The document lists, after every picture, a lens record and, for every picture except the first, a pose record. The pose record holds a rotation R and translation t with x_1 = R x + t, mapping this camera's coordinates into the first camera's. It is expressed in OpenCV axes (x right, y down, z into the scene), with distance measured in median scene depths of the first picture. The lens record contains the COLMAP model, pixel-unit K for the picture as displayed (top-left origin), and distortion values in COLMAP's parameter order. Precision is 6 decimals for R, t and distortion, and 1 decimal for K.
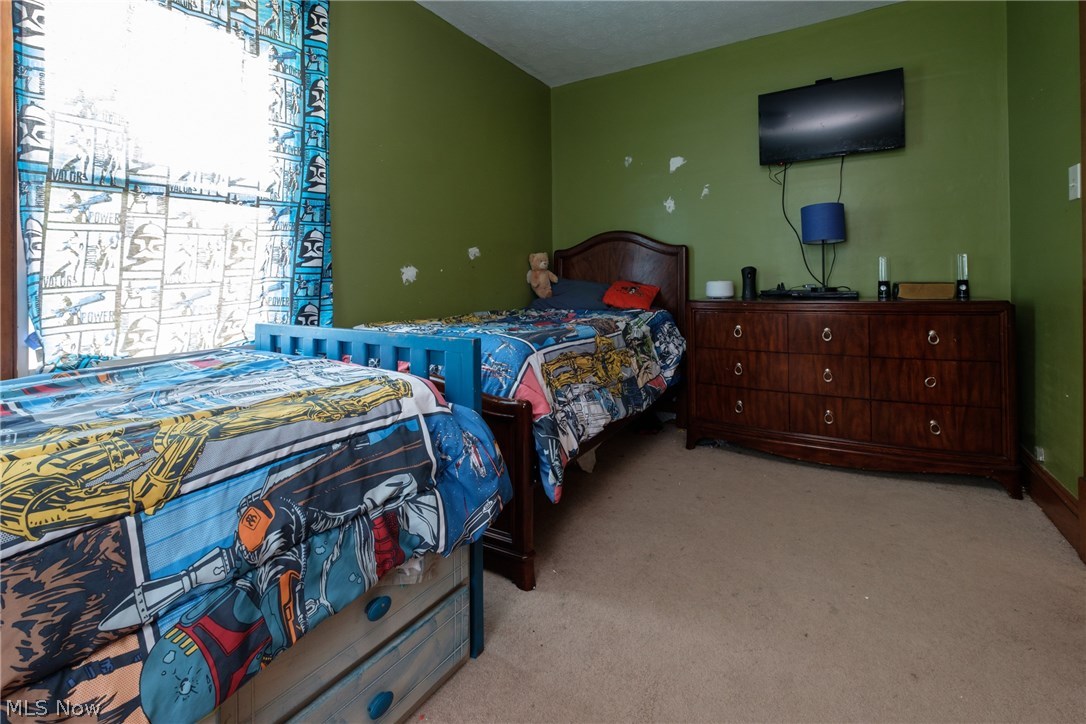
lens RADIAL K [[505.6, 0, 543.0], [0, 505.6, 362.0], [0, 0, 1]] dist [-0.000070, -0.000390]
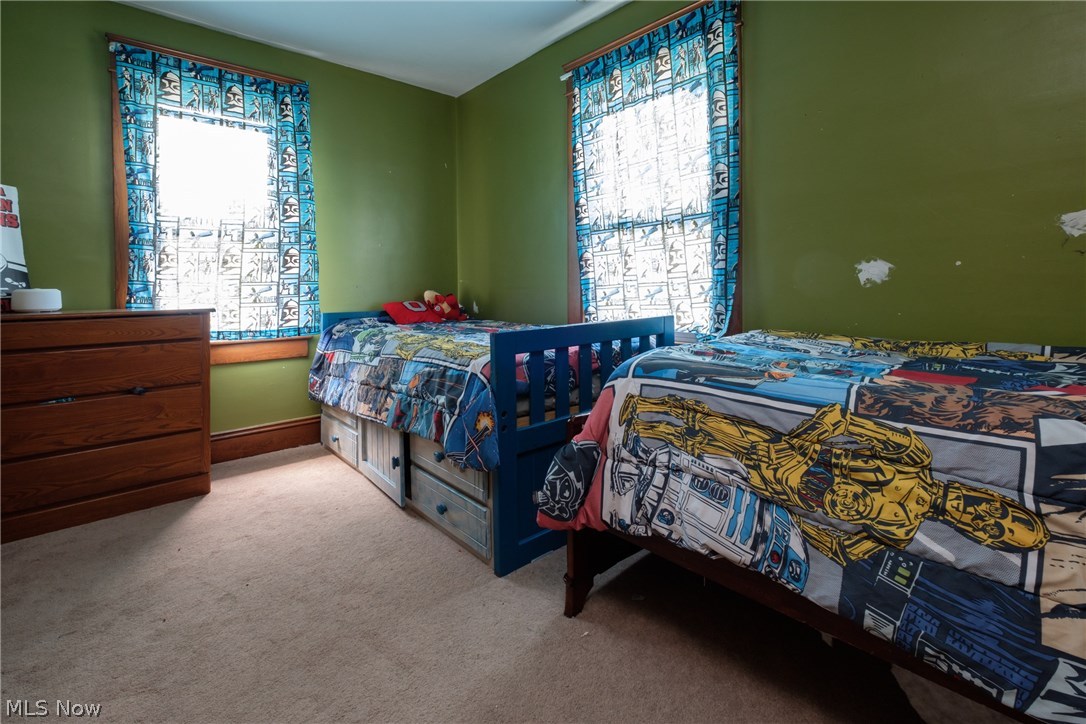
lens RADIAL K [[505.6, 0, 543.0], [0, 505.6, 362.0], [0, 0, 1]] dist [-0.000070, -0.000390]
pose [[-0.307057, 0.163758, -0.937496, 0.803016], [-0.134881, 0.967653, 0.213203, -0.202931], [0.942084, 0.191916, -0.275037, 1.137247]]
